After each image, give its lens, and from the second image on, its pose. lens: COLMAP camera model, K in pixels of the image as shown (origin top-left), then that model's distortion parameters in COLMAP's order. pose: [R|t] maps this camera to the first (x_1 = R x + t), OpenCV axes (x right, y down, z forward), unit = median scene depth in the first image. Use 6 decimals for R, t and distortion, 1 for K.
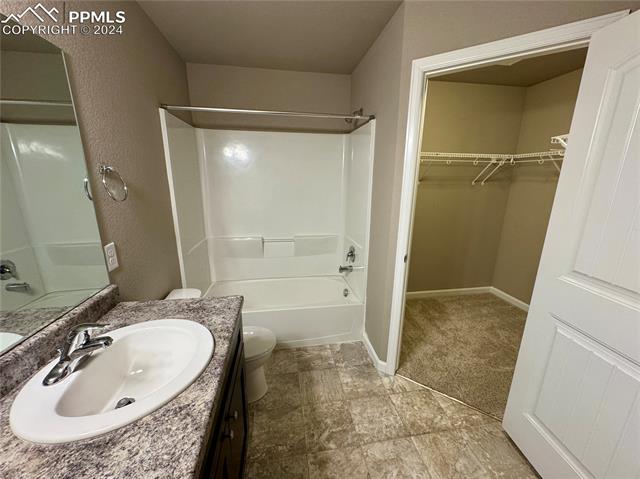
lens RADIAL K [[255.3, 0, 322.5], [0, 255.3, 238.1], [0, 0, 1]] dist [-0.001132, -0.000171]
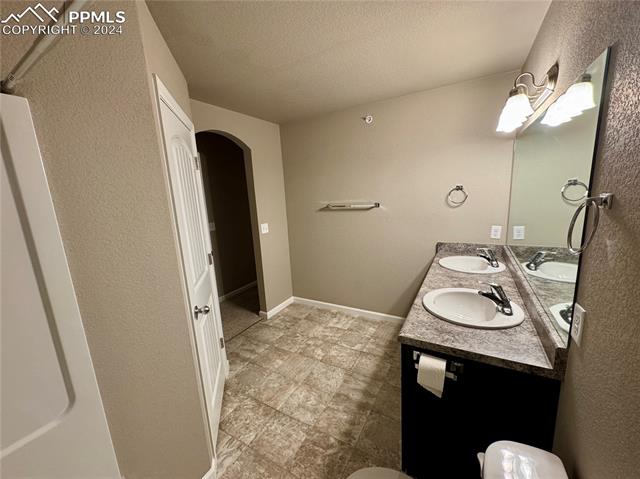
lens RADIAL K [[255.3, 0, 321.7], [0, 255.3, 238.5], [0, 0, 1]] dist [-0.001132, -0.000171]
pose [[-0.768757, -0.081225, 0.634363, -0.520467], [0.199564, 0.911908, 0.358605, -0.380499], [-0.607608, 0.402276, -0.684826, 1.312906]]
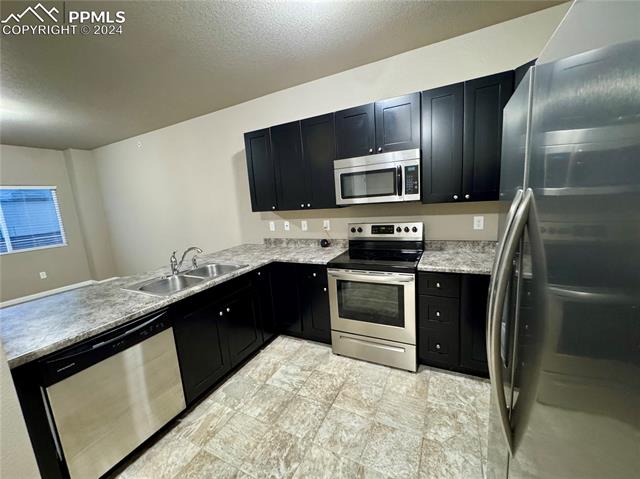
lens RADIAL K [[255.3, 0, 318.9], [0, 255.3, 236.8], [0, 0, 1]] dist [-0.001132, -0.000171]
pose [[0.596567, -0.178531, 0.782454, -0.482011], [0.263065, 0.964581, 0.019517, -0.046062], [-0.758224, 0.194193, 0.622403, 0.116303]]
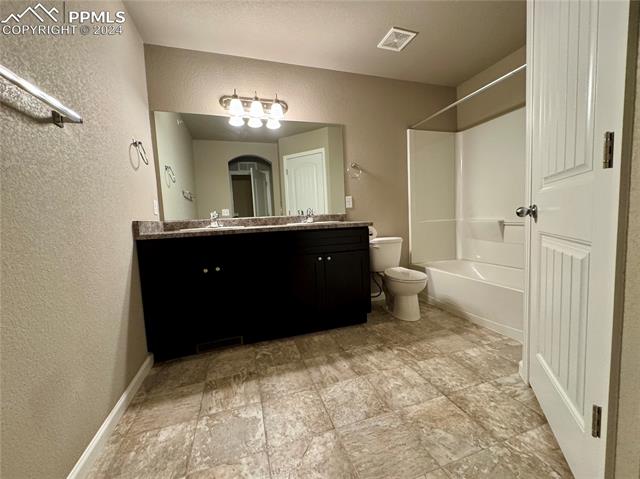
lens RADIAL K [[255.3, 0, 318.2], [0, 255.3, 239.6], [0, 0, 1]] dist [-0.001132, -0.000171]
pose [[0.136236, 0.062029, -0.988733, 1.069443], [-0.185957, 0.981899, 0.035978, 0.276480], [0.973067, 0.178960, 0.145305, 0.324728]]
